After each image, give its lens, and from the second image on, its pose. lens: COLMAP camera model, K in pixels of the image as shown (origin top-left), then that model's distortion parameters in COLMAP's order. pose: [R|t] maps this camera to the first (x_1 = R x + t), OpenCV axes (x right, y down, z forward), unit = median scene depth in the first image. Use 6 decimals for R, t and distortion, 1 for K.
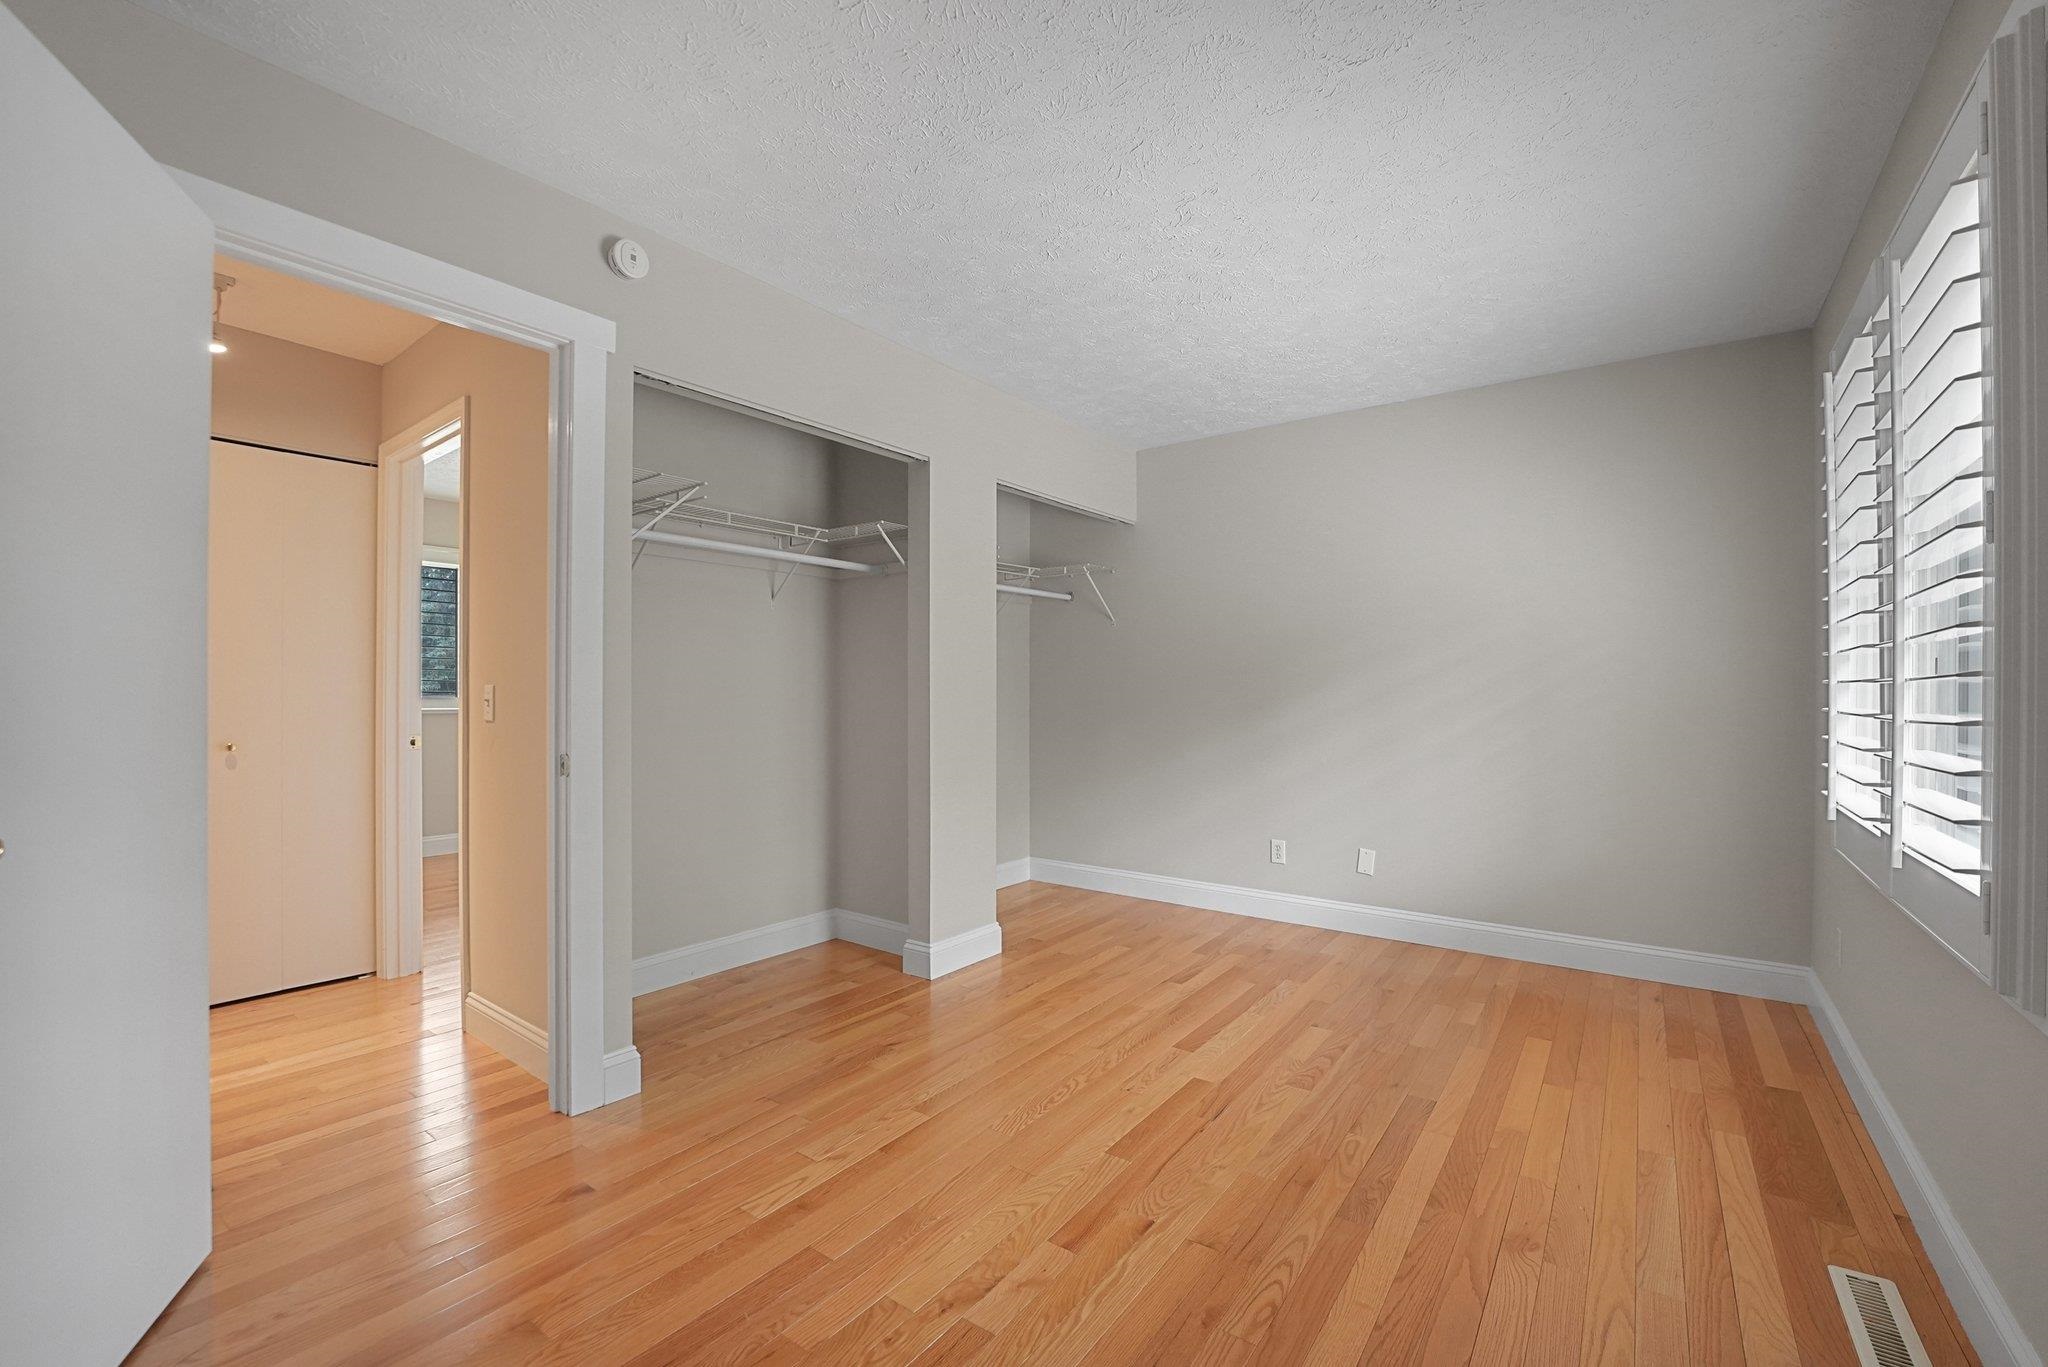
lens RADIAL K [[838.1, 0, 1017.7], [0, 838.1, 667.1], [0, 0, 1]] dist [-0.024090, 0.006471]
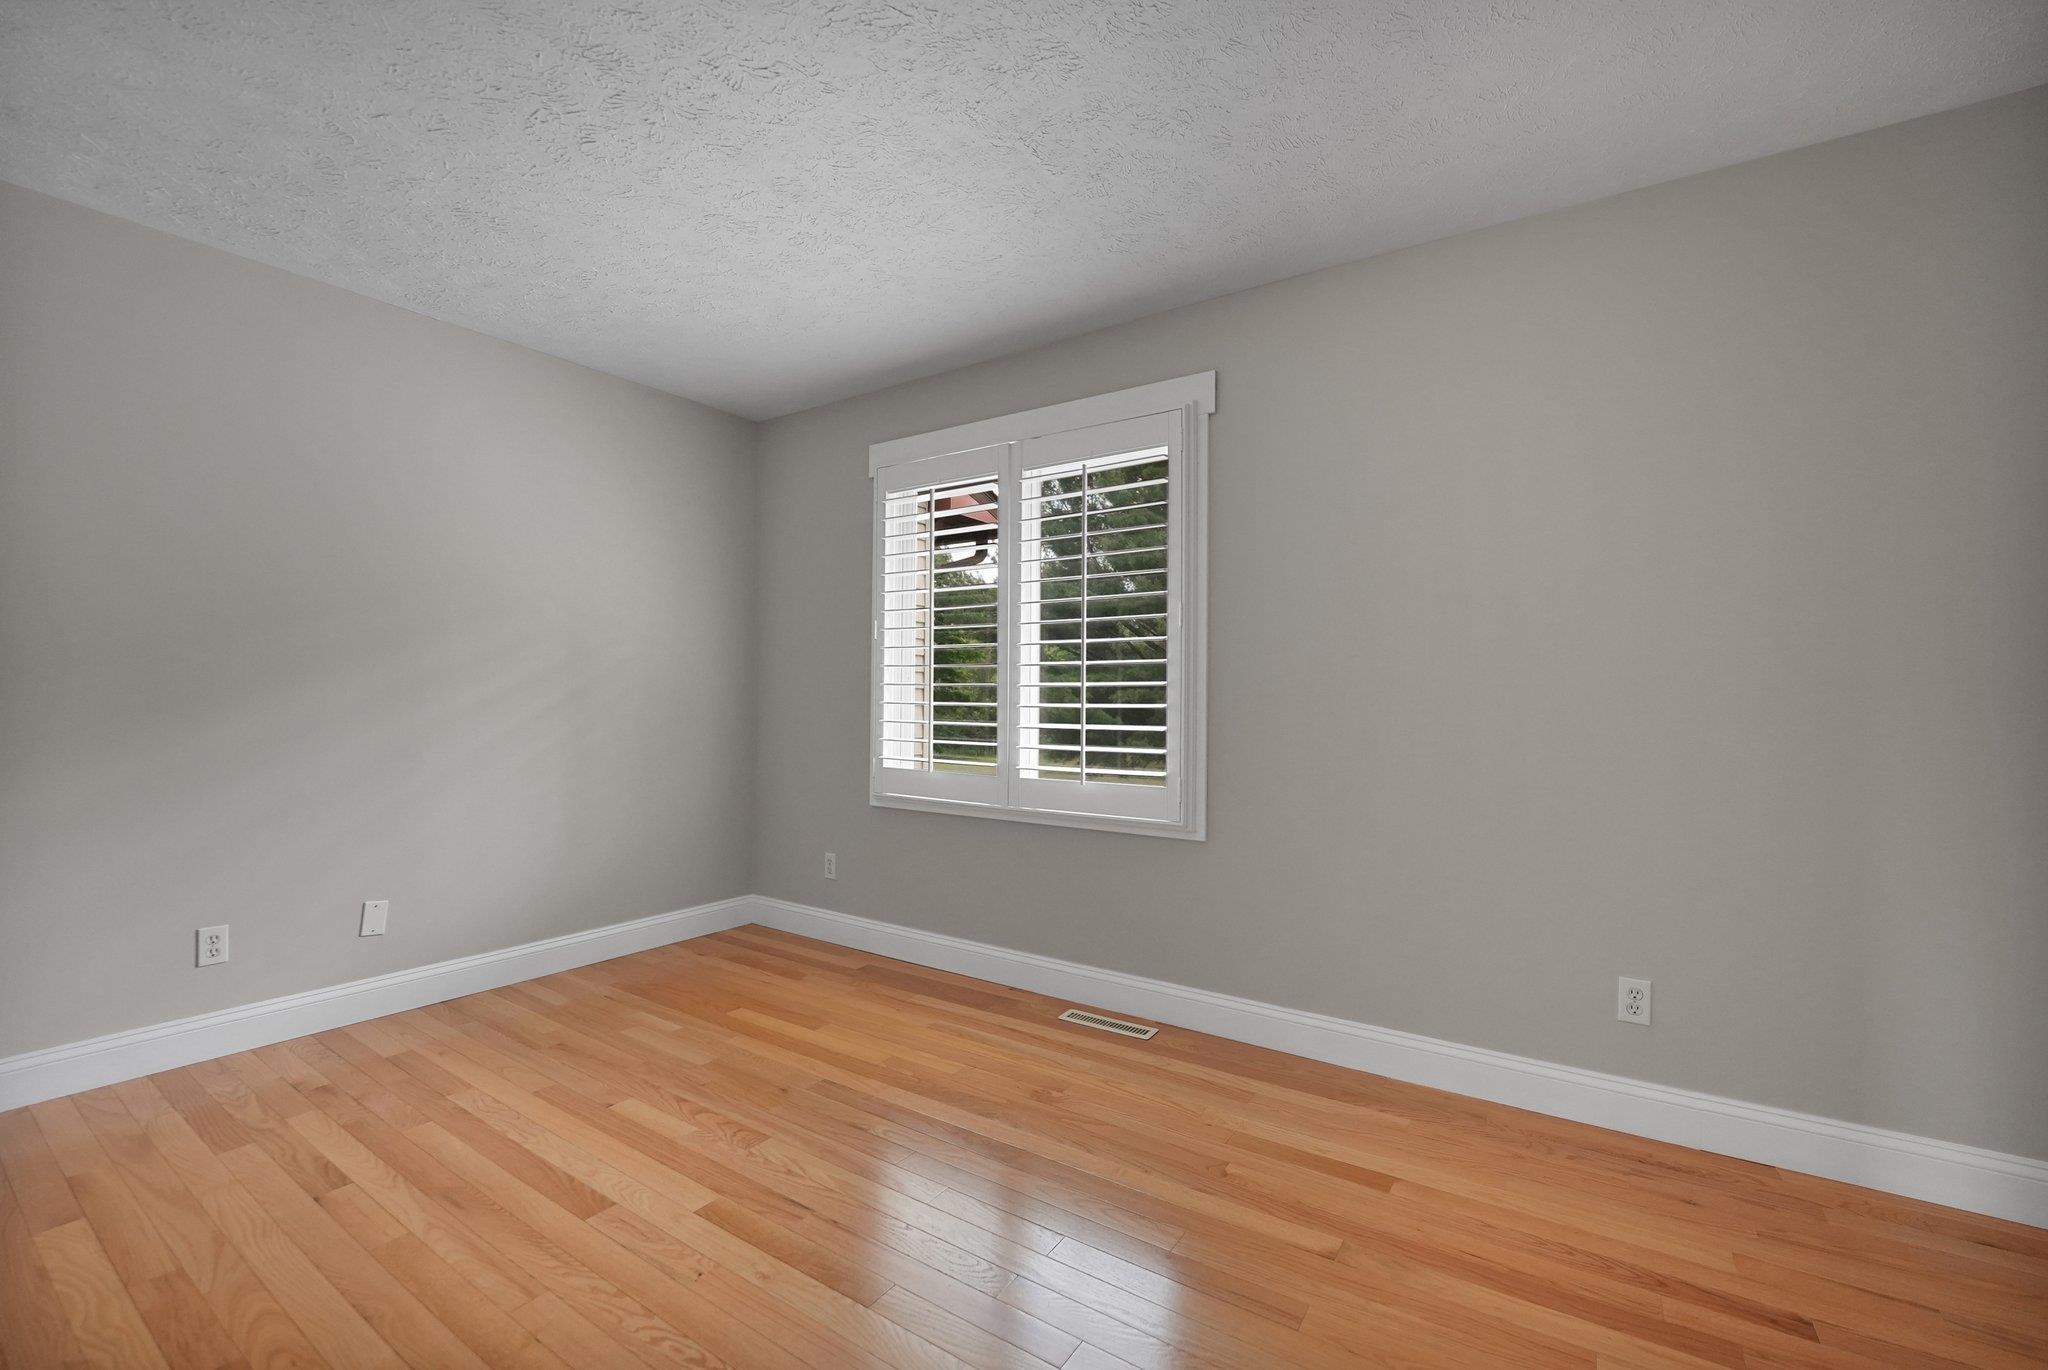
lens RADIAL K [[838.1, 0, 1017.7], [0, 838.1, 668.6], [0, 0, 1]] dist [-0.024090, 0.006471]
pose [[-0.011141, 0.033870, 0.999364, -0.441289], [-0.033218, 0.998862, -0.034224, 0.028155], [-0.999386, -0.033578, -0.010003, 0.616207]]
